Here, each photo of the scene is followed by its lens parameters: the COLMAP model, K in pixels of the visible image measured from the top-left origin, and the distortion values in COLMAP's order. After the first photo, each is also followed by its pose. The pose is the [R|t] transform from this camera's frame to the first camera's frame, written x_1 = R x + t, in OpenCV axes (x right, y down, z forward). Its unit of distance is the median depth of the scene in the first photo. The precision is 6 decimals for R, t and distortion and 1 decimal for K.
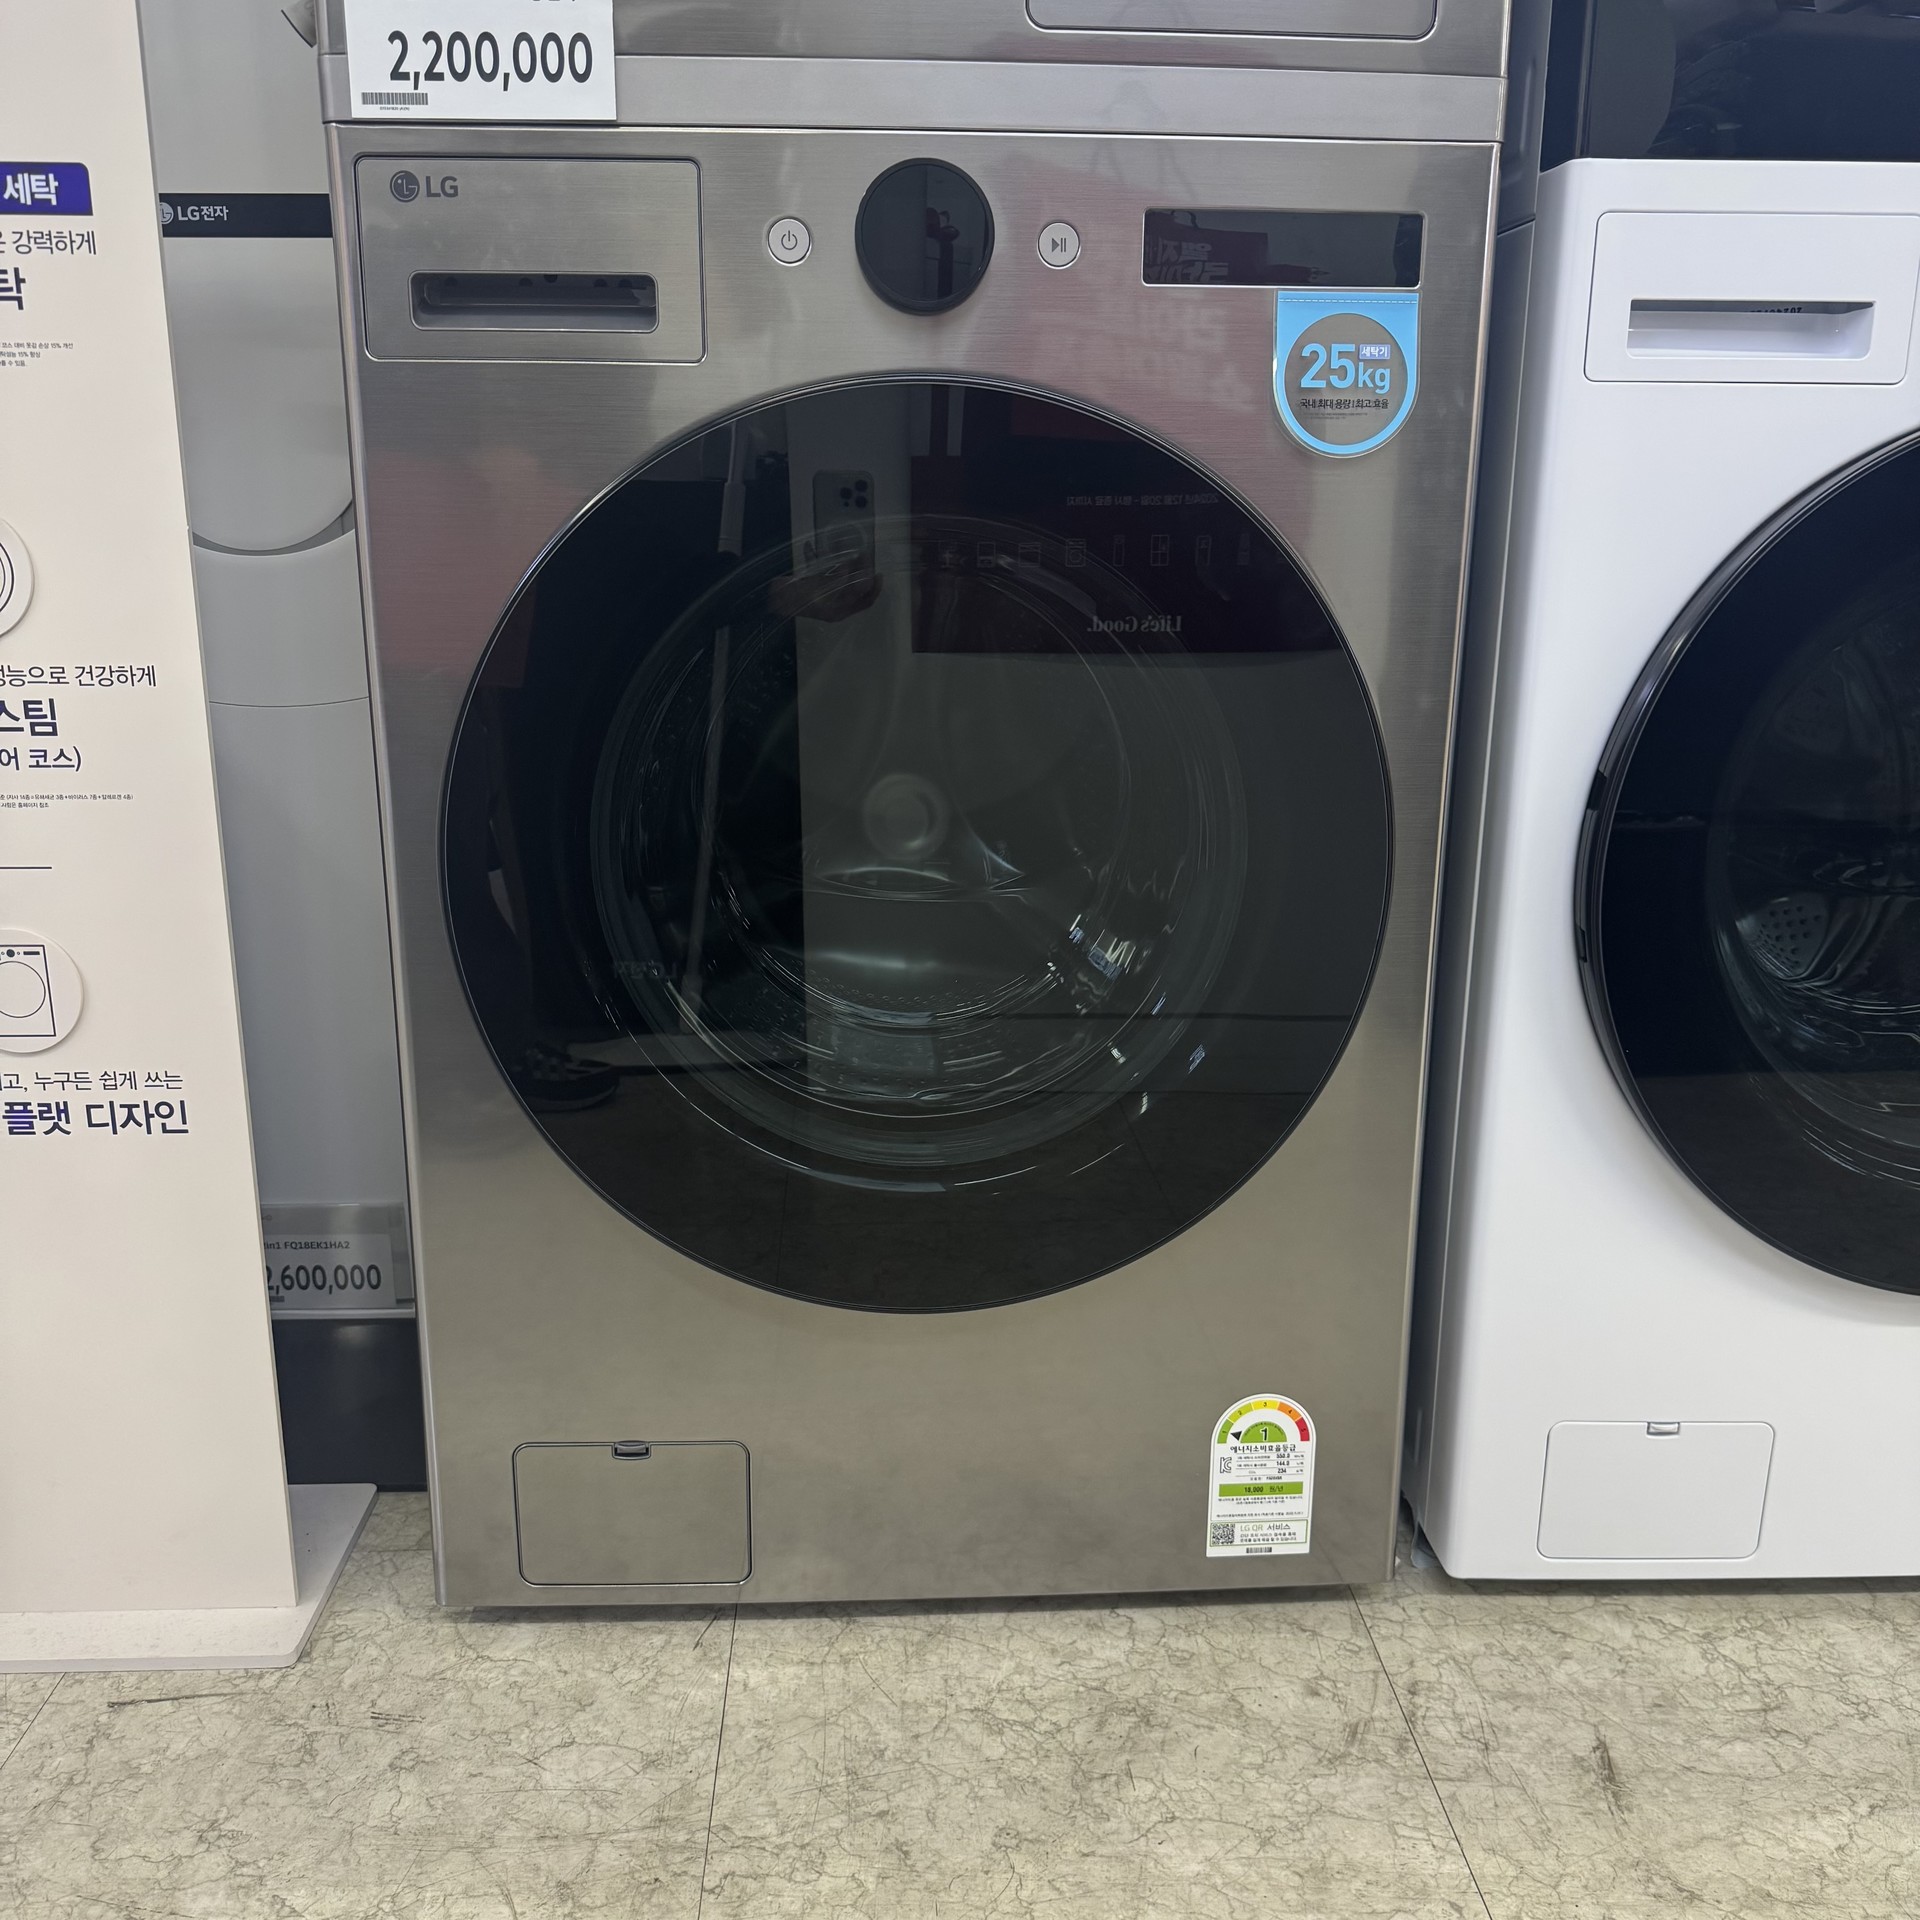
lens RADIAL K [[1807.5, 0, 956.3], [0, 1807.5, 965.4], [0, 0, 1]] dist [0.018734, 0.000000]
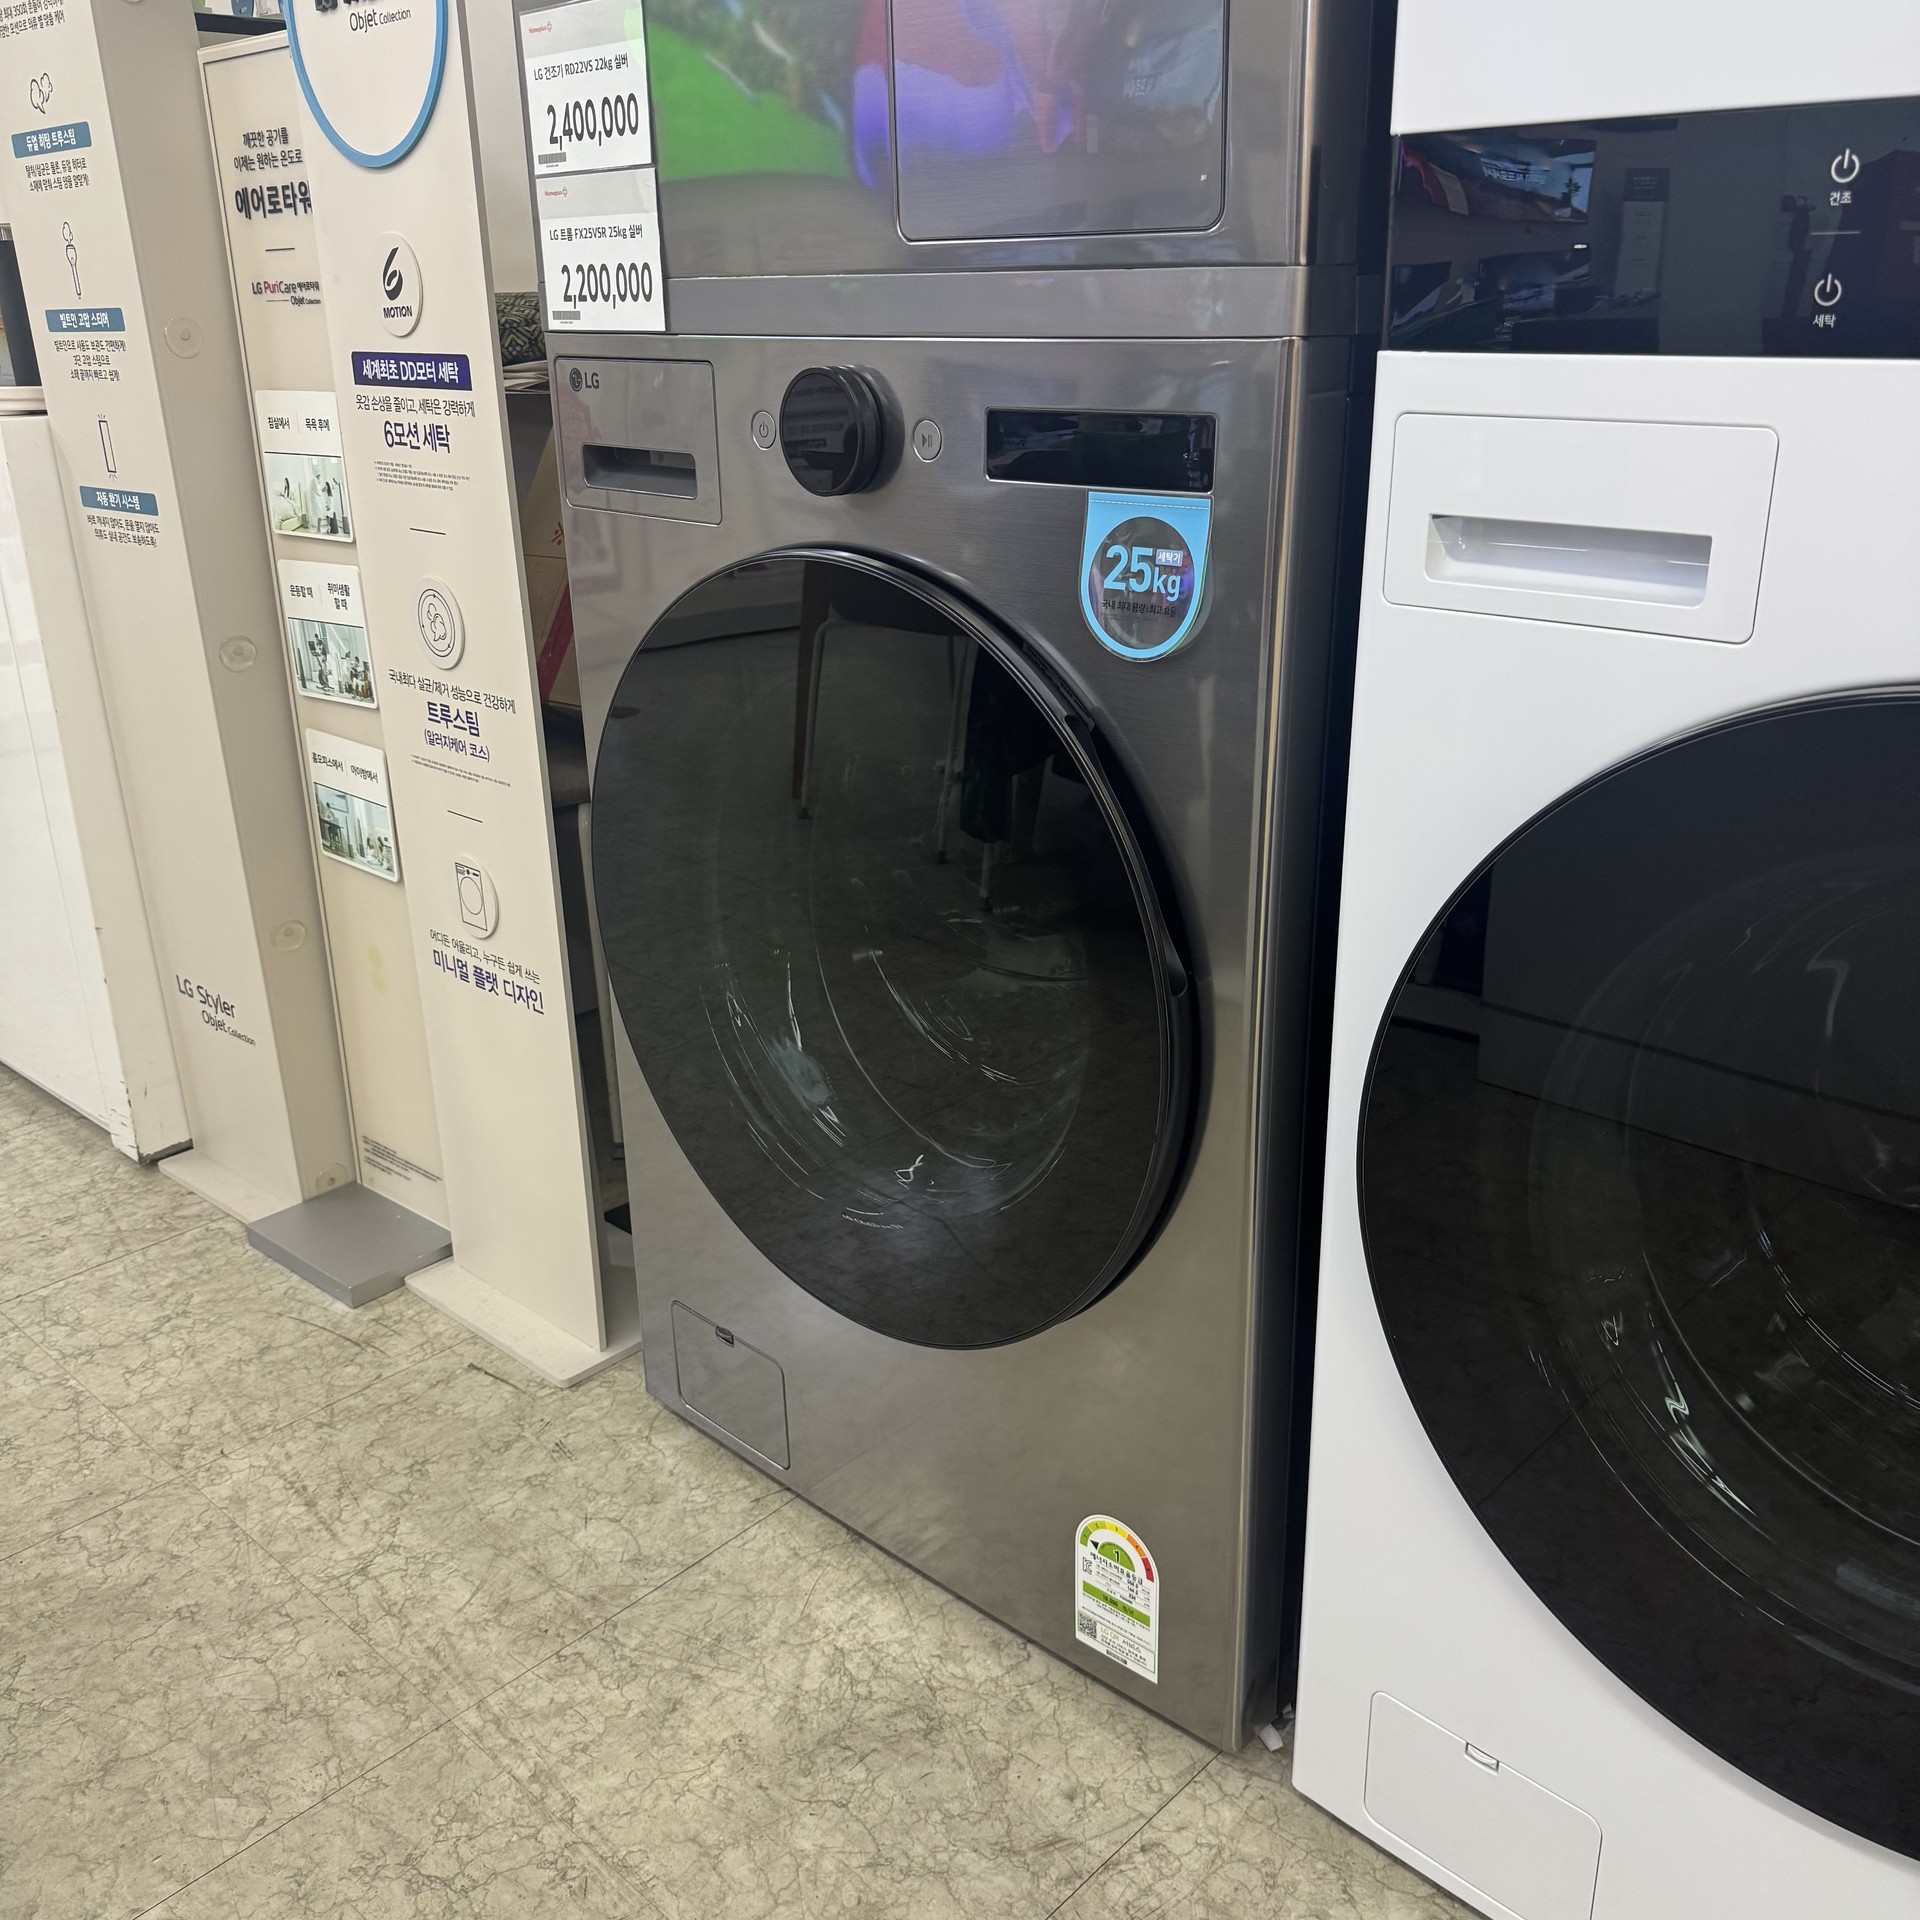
lens RADIAL K [[1807.5, 0, 980.8], [0, 1807.5, 972.5], [0, 0, 1]] dist [0.018734, 0.000000]
pose [[0.697651, 0.240616, -0.674824, 0.838306], [-0.157861, 0.970393, 0.182803, -0.277888], [0.698830, -0.021005, 0.714979, 0.236405]]
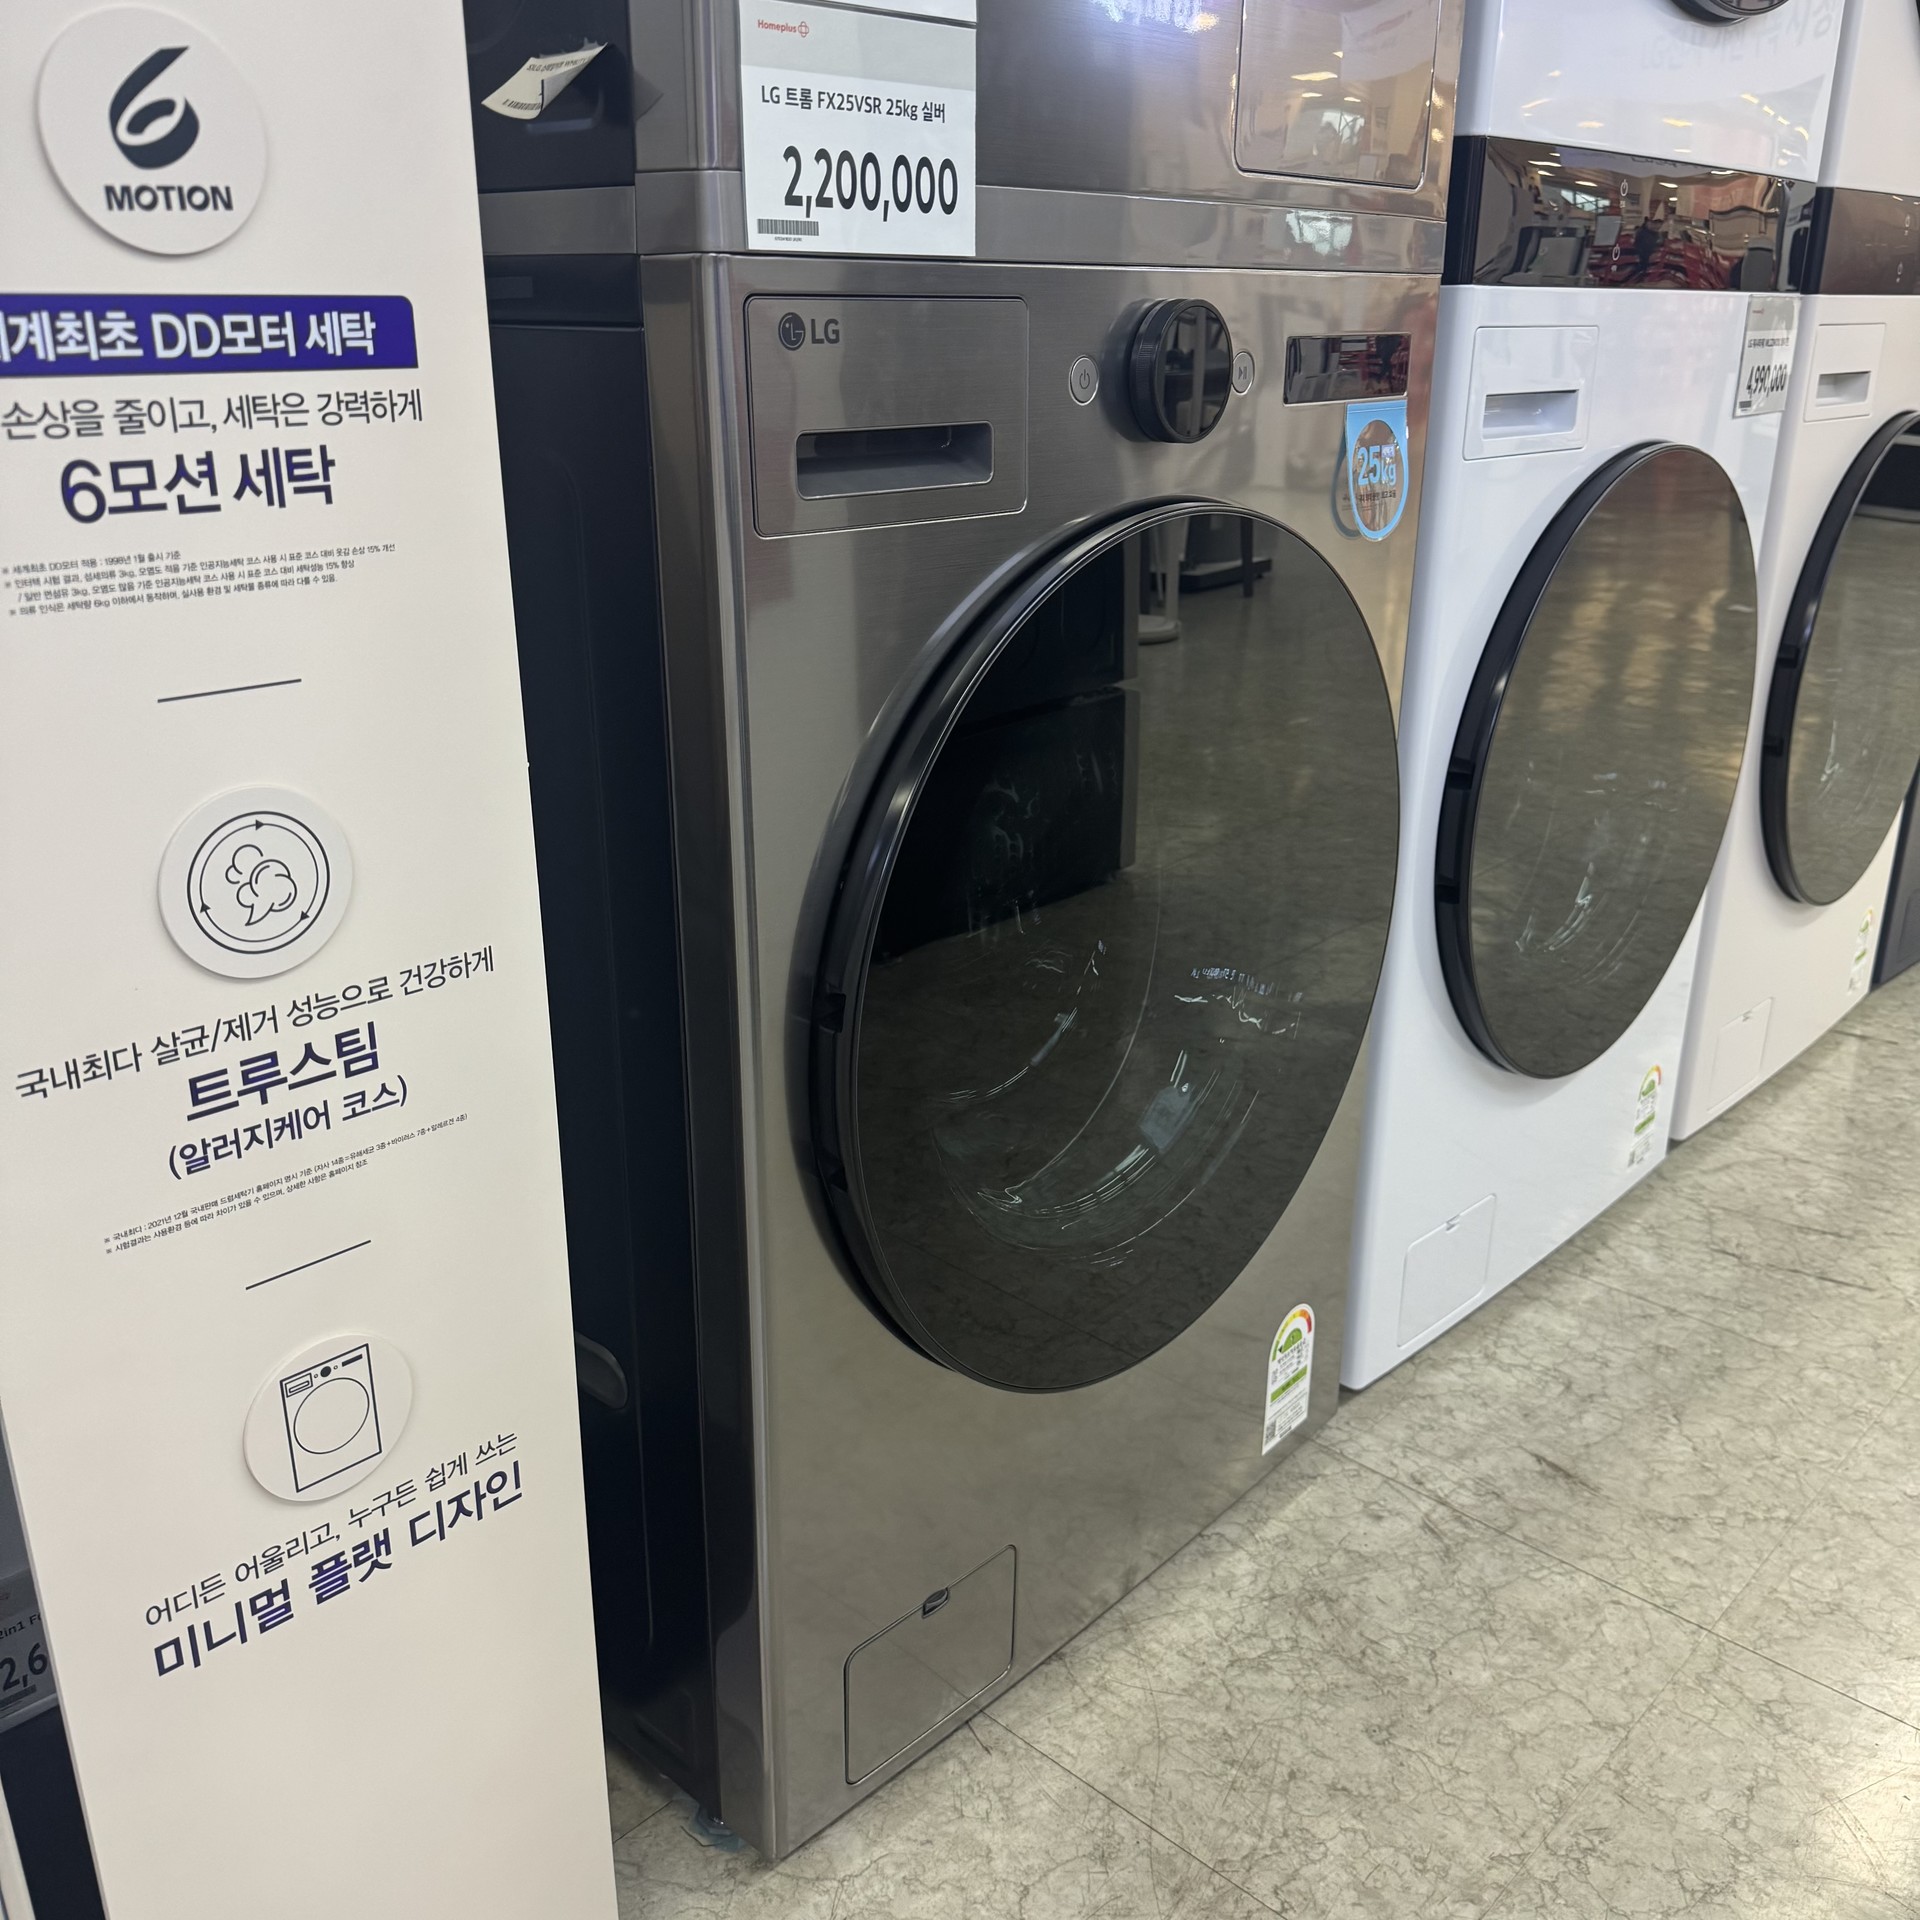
lens RADIAL K [[1807.5, 0, 970.7], [0, 1807.5, 967.5], [0, 0, 1]] dist [0.018734, 0.000000]
pose [[0.710079, -0.243172, 0.660798, -0.813073], [0.173112, 0.969958, 0.170920, -0.253966], [-0.682510, -0.006974, 0.730843, 0.307512]]
